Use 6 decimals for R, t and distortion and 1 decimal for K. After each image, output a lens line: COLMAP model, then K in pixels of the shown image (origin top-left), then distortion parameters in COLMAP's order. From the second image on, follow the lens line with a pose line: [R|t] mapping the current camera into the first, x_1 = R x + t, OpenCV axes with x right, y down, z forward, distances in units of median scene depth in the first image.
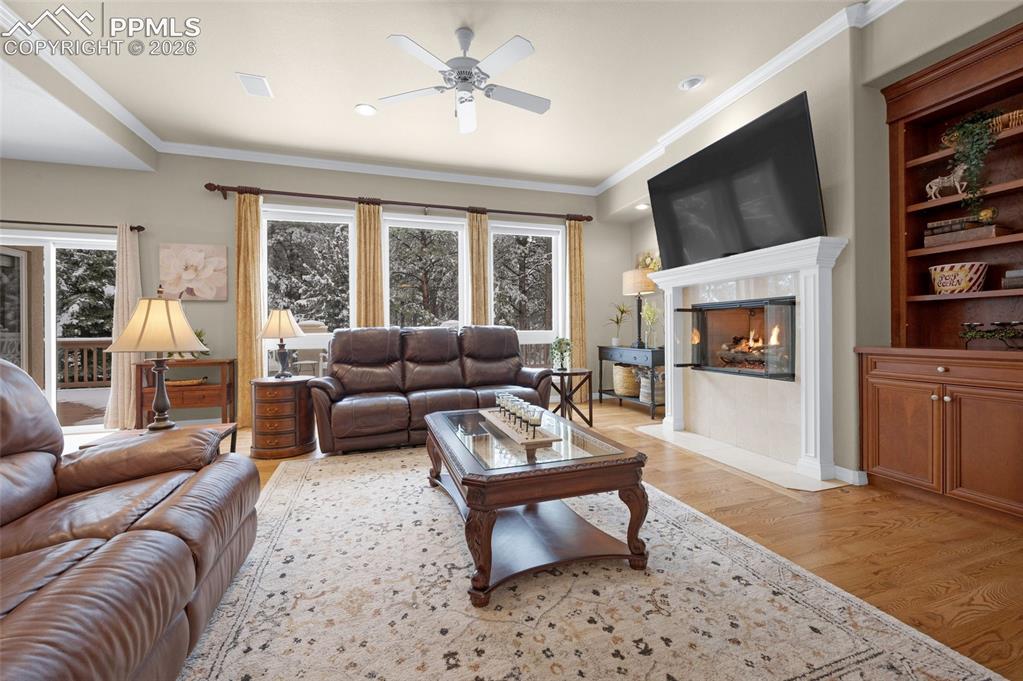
lens RADIAL K [[410.8, 0, 515.7], [0, 410.8, 326.0], [0, 0, 1]] dist [-0.000487, 0.000556]
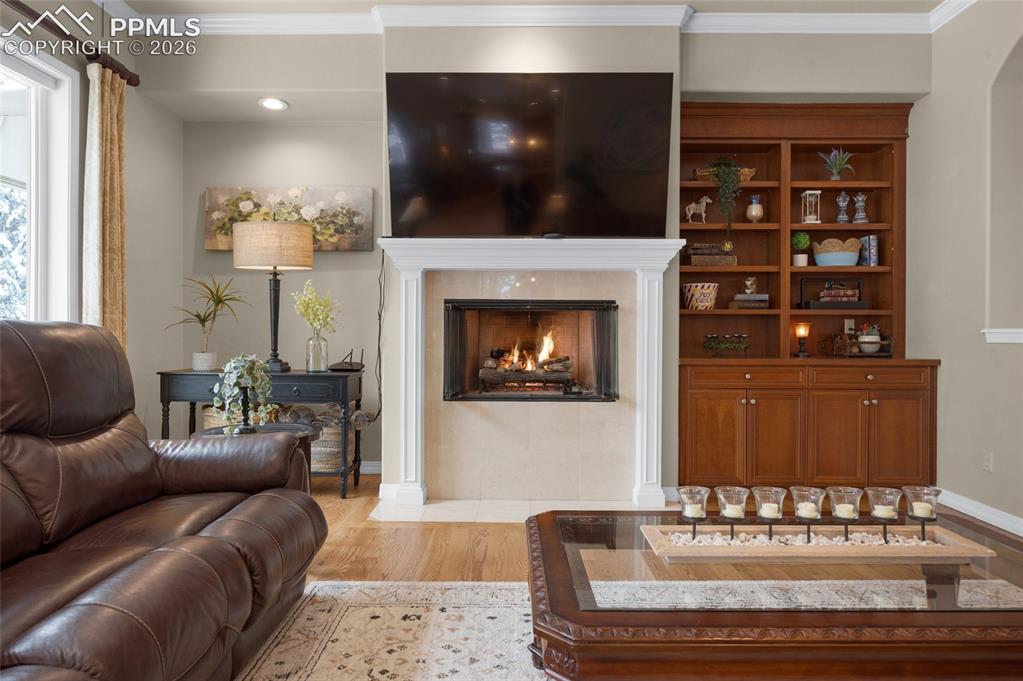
lens RADIAL K [[603.2, 0, 511.4], [0, 603.2, 333.4], [0, 0, 1]] dist [-0.004750, -0.000244]
pose [[0.322035, 0.009857, 0.946676, -0.498403], [-0.017788, 0.999832, -0.004359, 0.003386], [-0.946561, -0.015436, 0.322156, 0.704875]]
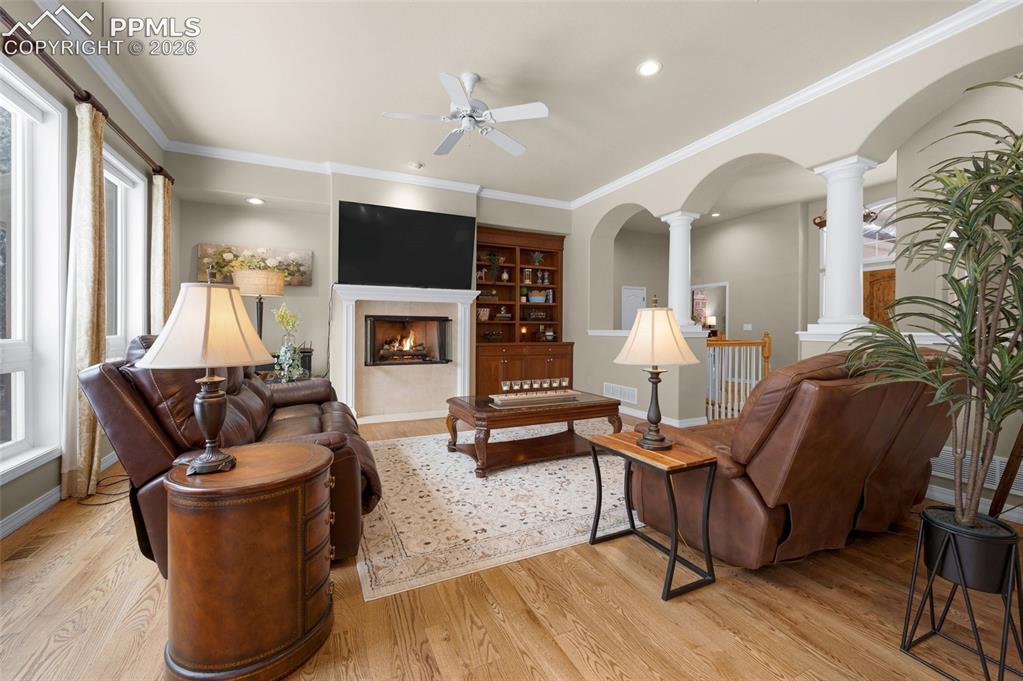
lens RADIAL K [[410.8, 0, 504.0], [0, 410.8, 332.4], [0, 0, 1]] dist [-0.000487, 0.000556]
pose [[-0.105330, 0.000381, 0.994437, -1.027686], [-0.014830, 0.999888, -0.001954, -0.003198], [-0.994327, -0.014953, -0.105312, 0.831622]]
